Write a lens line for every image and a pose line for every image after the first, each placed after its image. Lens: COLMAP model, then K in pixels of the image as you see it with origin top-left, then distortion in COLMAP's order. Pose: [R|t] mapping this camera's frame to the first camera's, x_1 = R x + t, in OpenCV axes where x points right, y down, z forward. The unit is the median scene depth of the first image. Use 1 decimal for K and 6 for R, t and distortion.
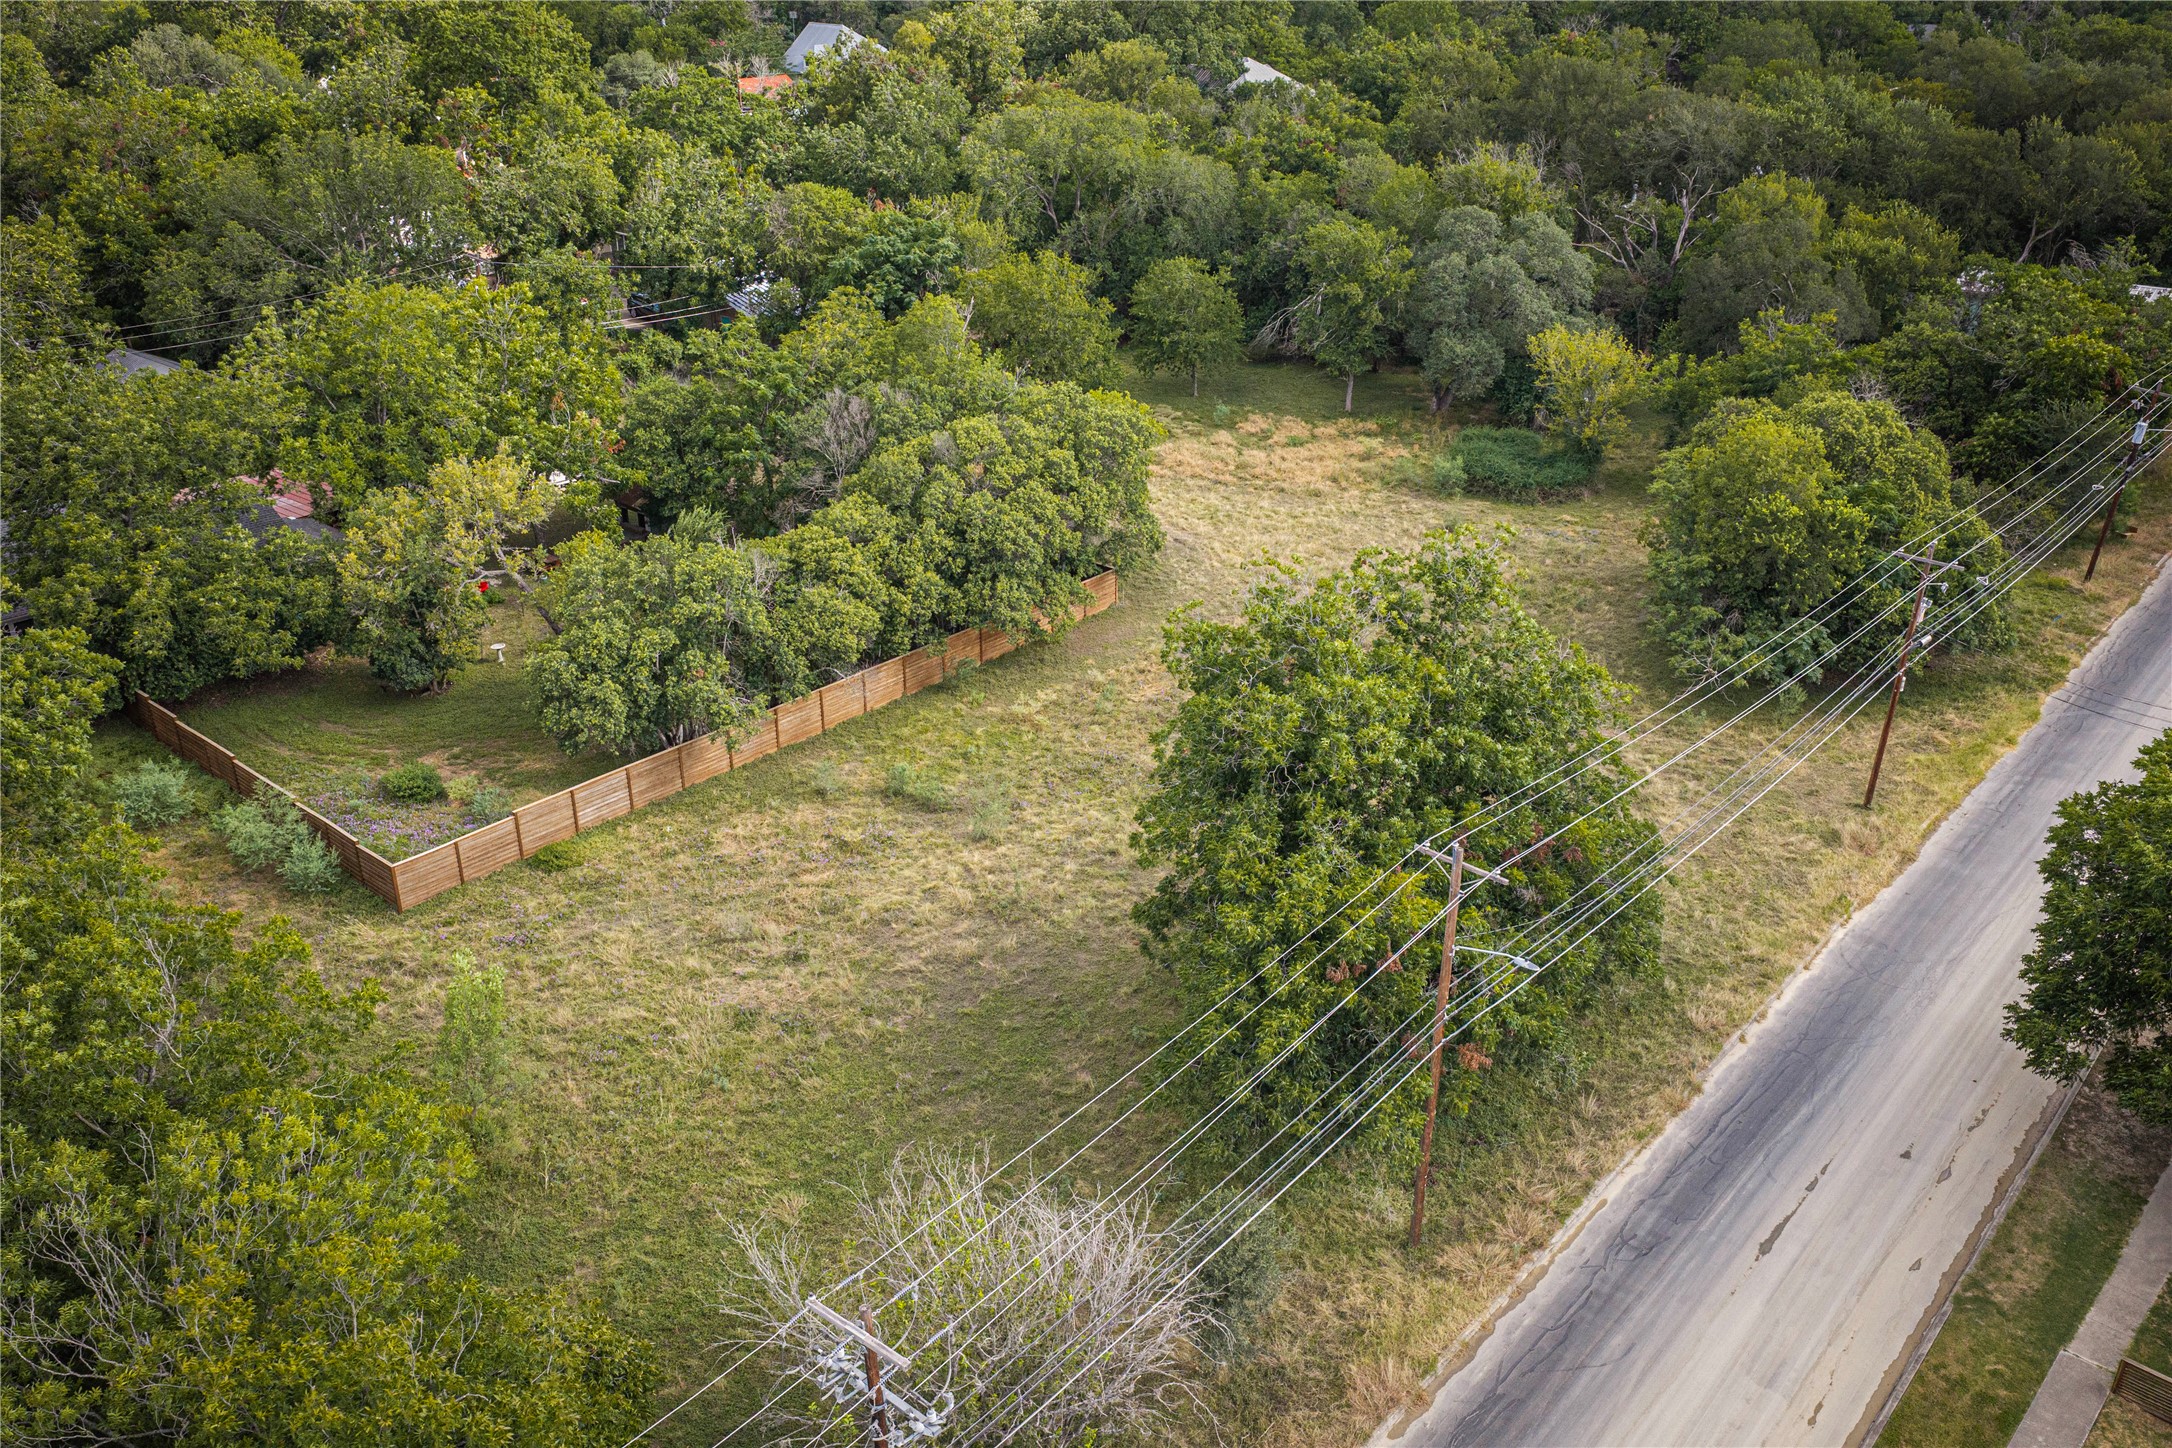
lens RADIAL K [[1630.0, 0, 1086.0], [0, 1630.0, 724.0], [0, 0, 1]] dist [-0.006276, -0.003324]
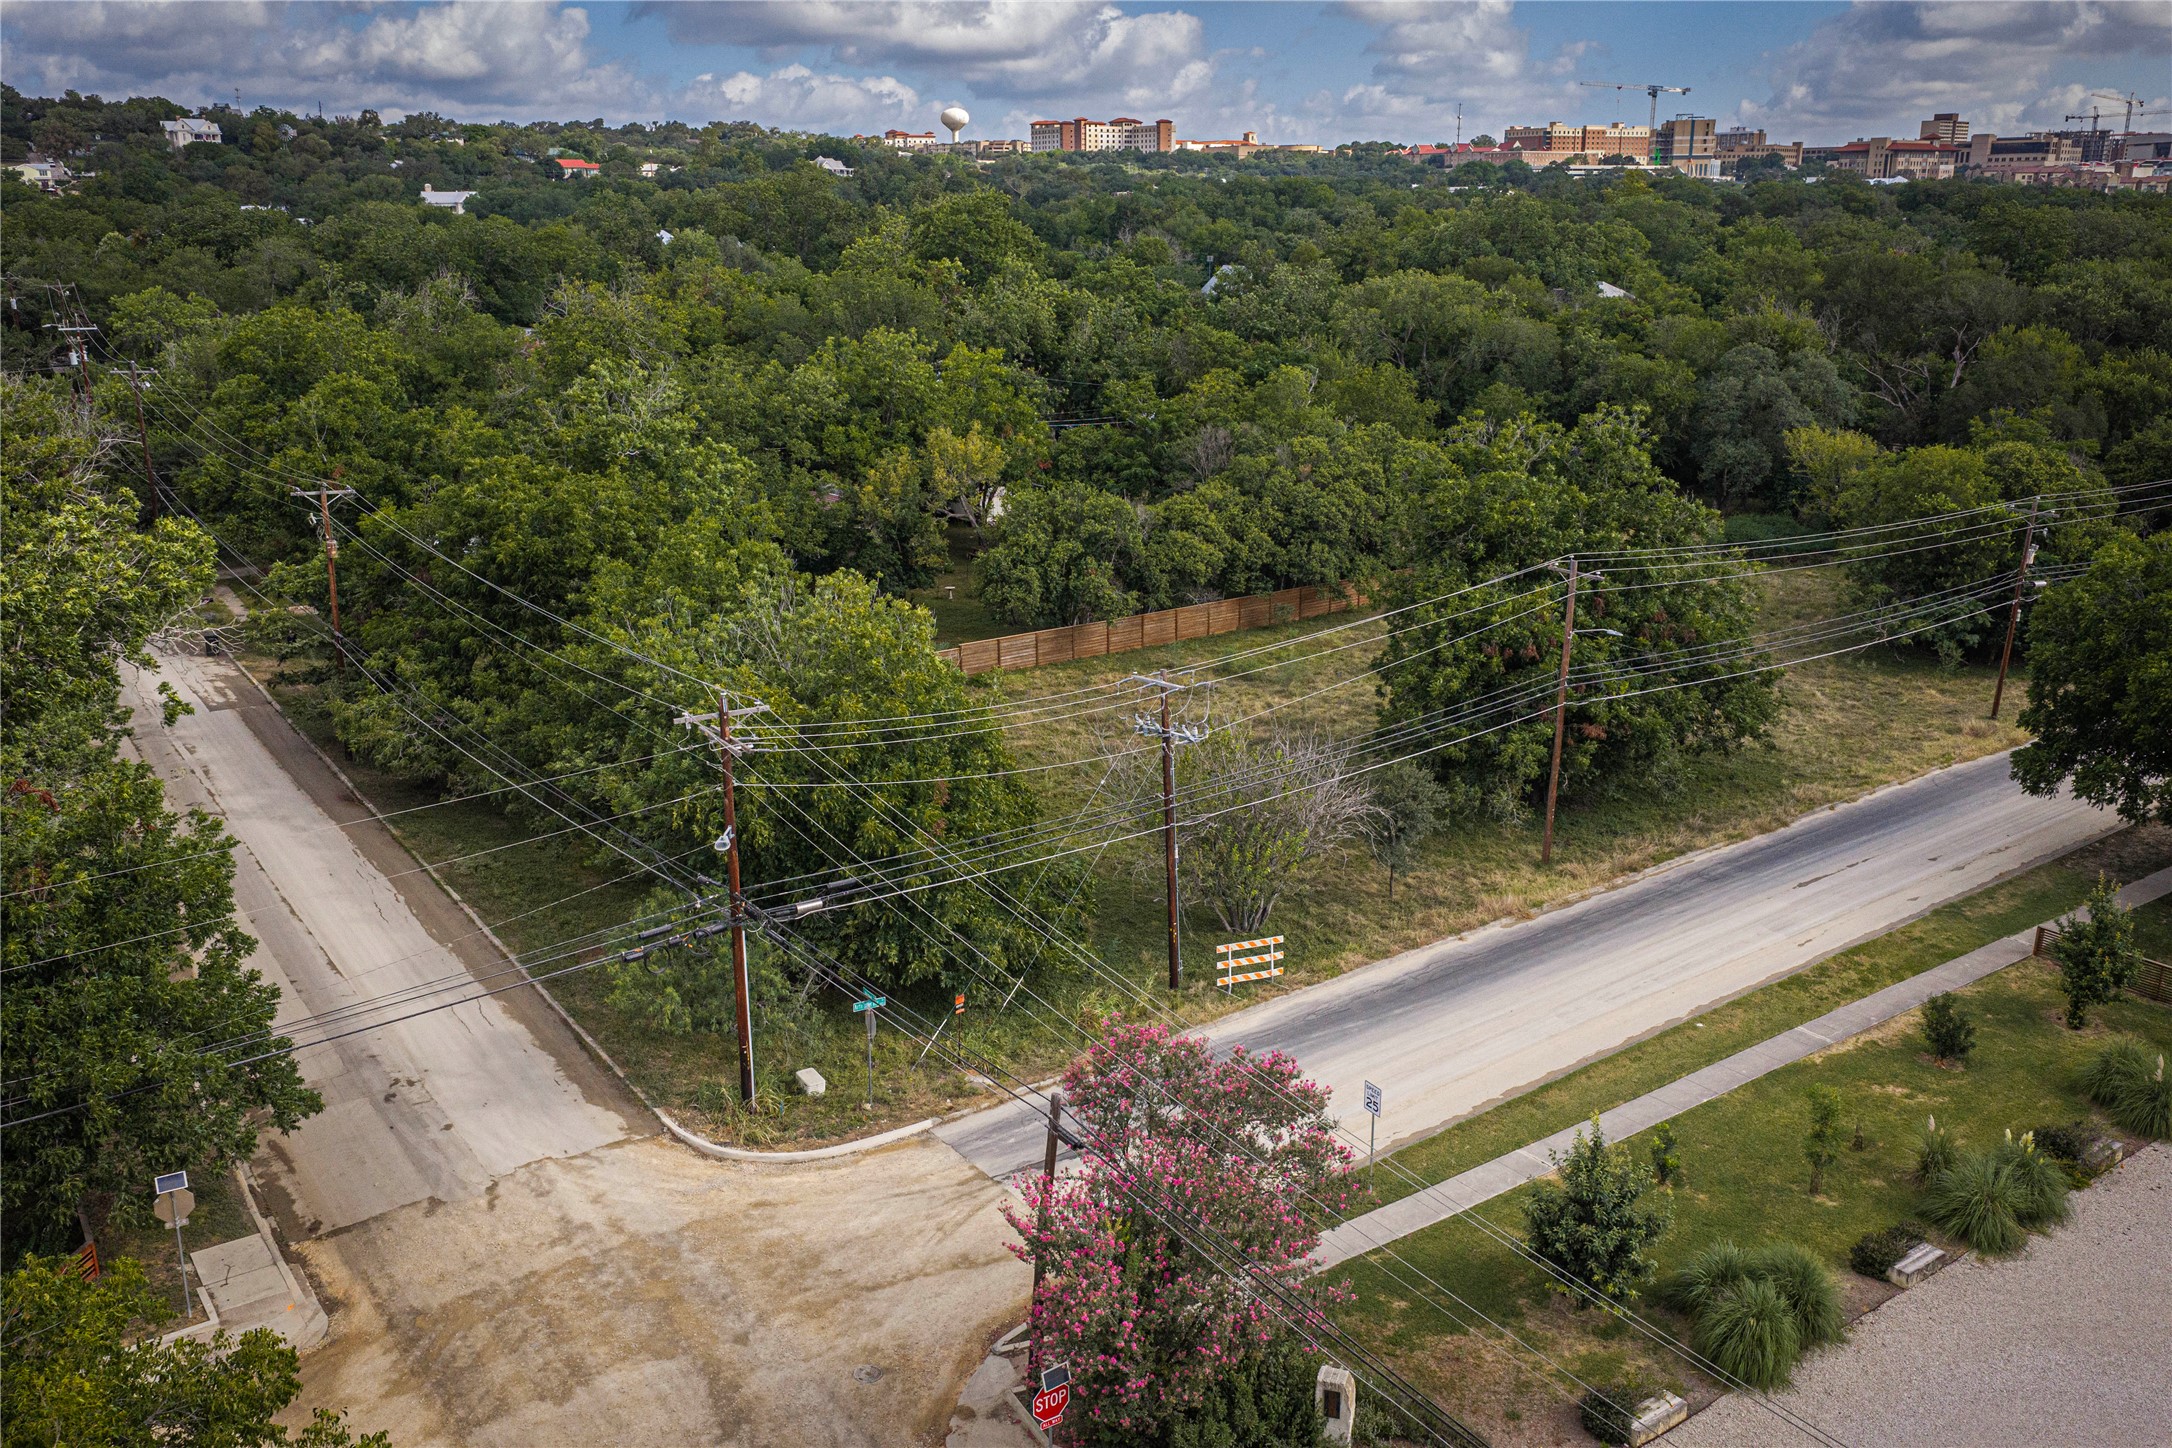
lens RADIAL K [[1718.5, 0, 1086.0], [0, 1718.5, 724.0], [0, 0, 1]] dist [0.013170, -0.047492]
pose [[0.973125, 0.063094, -0.221465, 0.087408], [-0.102949, 0.979471, -0.173317, 0.327933], [0.205983, 0.191459, 0.959643, -0.374585]]
